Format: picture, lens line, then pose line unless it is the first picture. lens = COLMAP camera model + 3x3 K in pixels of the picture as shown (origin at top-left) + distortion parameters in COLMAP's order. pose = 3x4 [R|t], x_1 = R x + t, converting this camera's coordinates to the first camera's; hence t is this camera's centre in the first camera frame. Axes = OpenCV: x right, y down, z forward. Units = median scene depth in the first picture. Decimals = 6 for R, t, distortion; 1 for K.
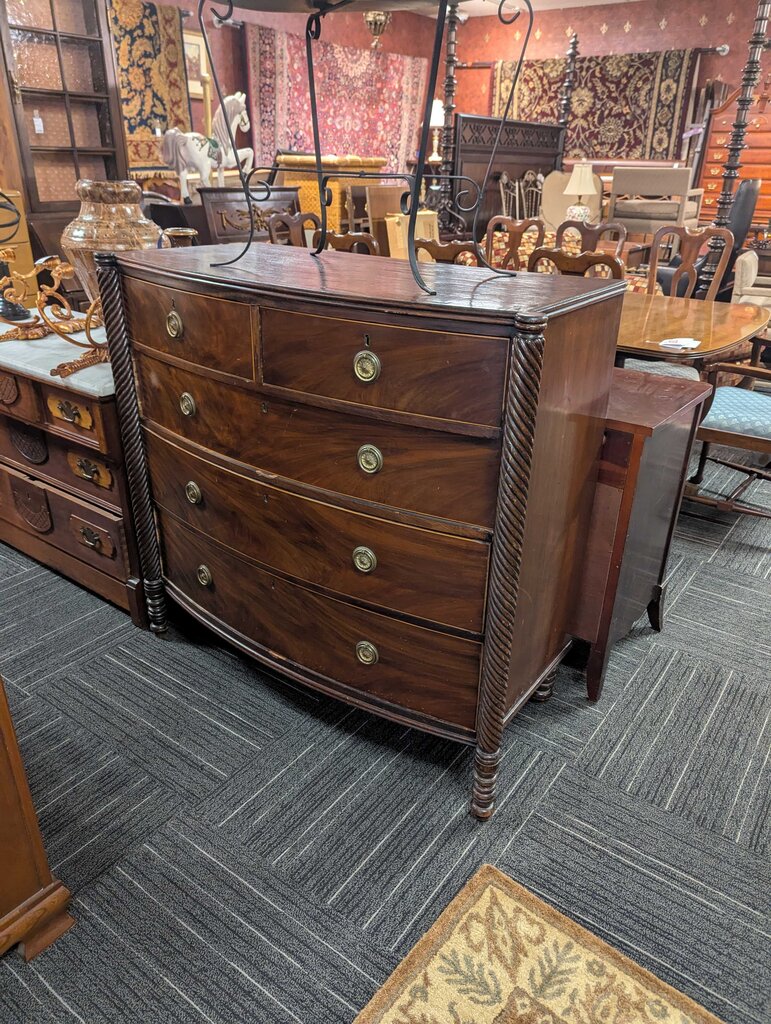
lens RADIAL K [[748.3, 0, 380.9], [0, 748.3, 548.9], [0, 0, 1]] dist [0.003656, 0.000283]
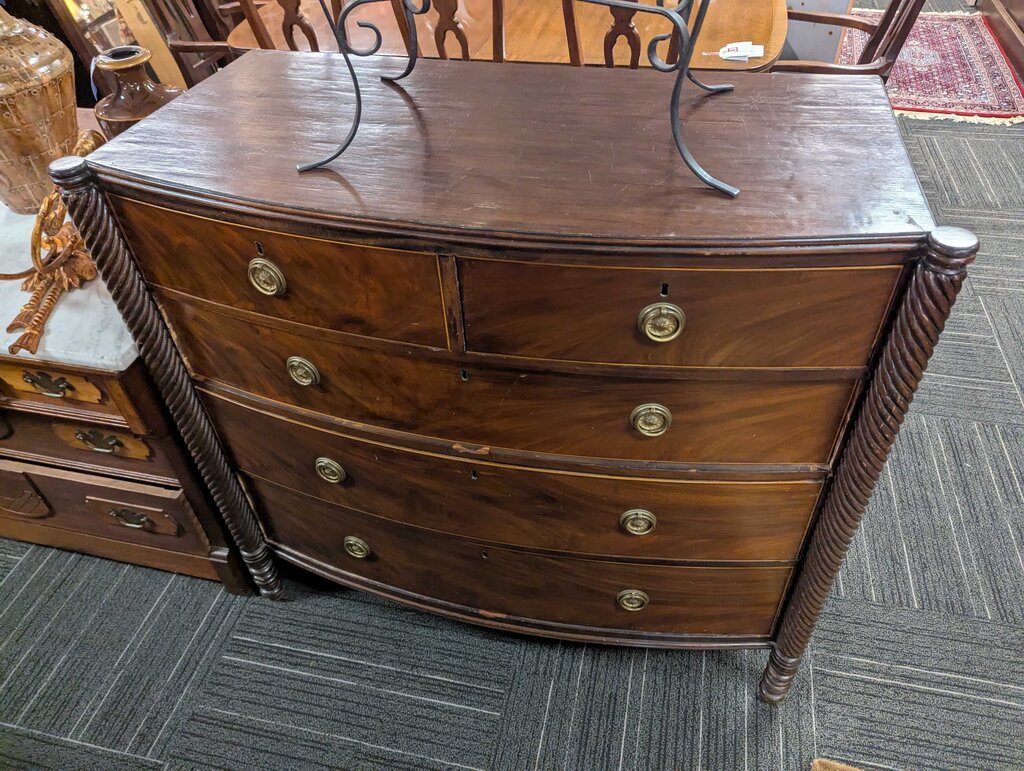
lens RADIAL K [[748.3, 0, 512.0], [0, 748.3, 385.5], [0, 0, 1]] dist [0.003656, 0.000283]
pose [[0.910547, -0.316825, 0.265566, -0.279157], [0.236145, 0.925881, 0.294923, -0.345830], [-0.339322, -0.205829, 0.917875, 0.335486]]
